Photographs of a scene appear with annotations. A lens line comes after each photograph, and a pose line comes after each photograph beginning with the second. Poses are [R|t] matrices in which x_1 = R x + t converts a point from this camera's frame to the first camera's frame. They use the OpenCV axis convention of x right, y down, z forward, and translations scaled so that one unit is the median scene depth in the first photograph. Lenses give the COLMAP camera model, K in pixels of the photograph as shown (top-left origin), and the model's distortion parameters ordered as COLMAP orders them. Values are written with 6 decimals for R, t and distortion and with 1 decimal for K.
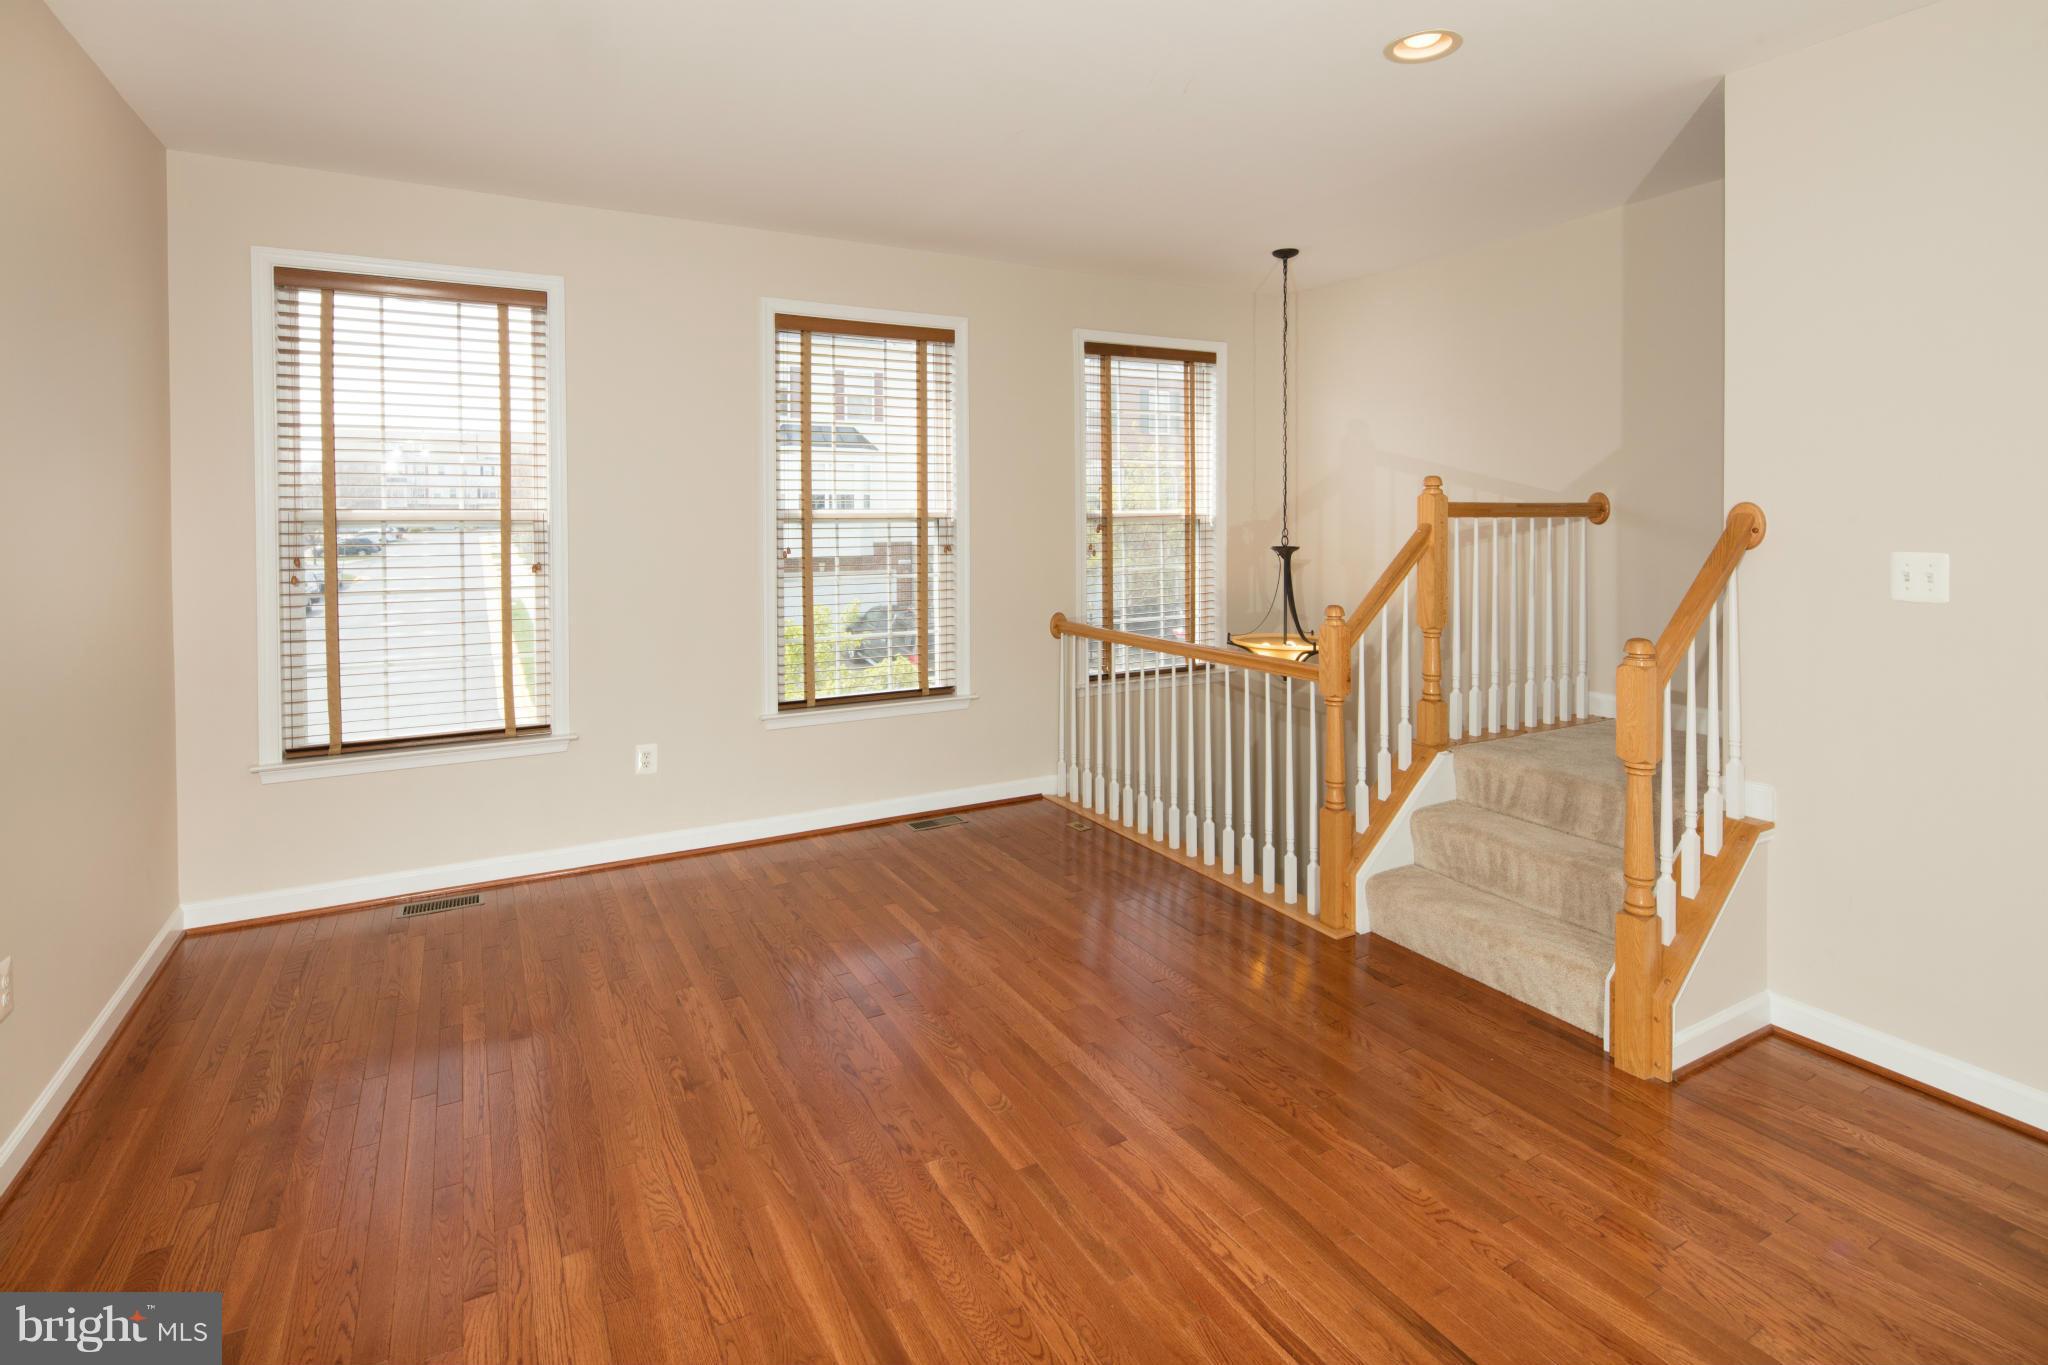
lens RADIAL K [[991.7, 0, 1015.4], [0, 991.7, 481.9], [0, 0, 1]] dist [0.000504, -0.001812]
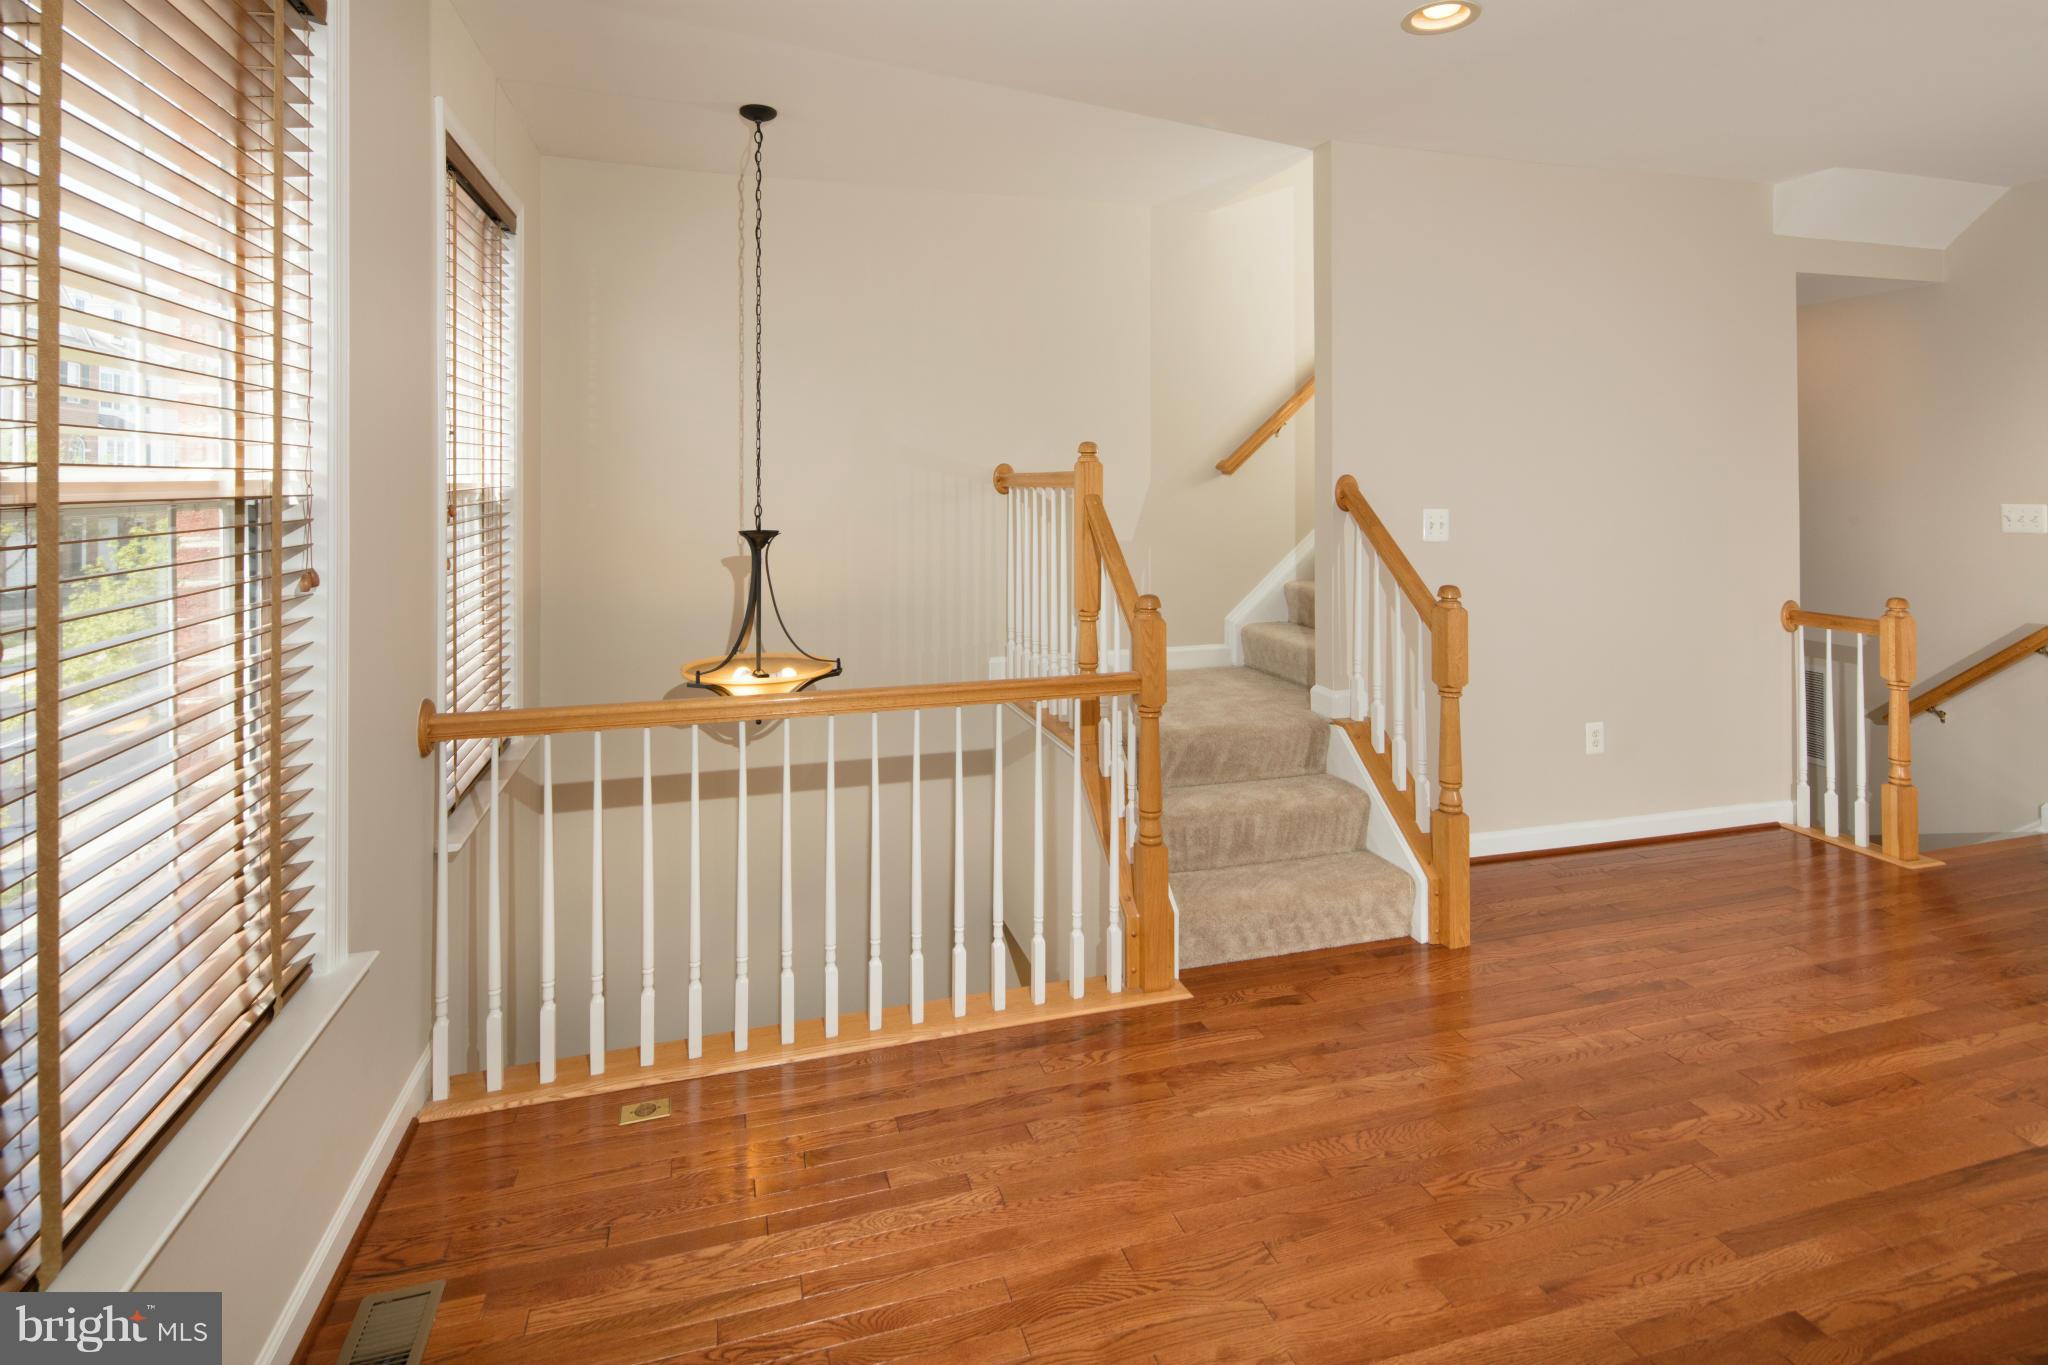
lens RADIAL K [[991.7, 0, 1015.4], [0, 991.7, 481.9], [0, 0, 1]] dist [0.000504, -0.001812]
pose [[0.221564, -0.001015, 0.975145, -0.666256], [-0.032266, 0.999444, 0.008371, 0.038728], [-0.974612, -0.033319, 0.221408, 1.267014]]
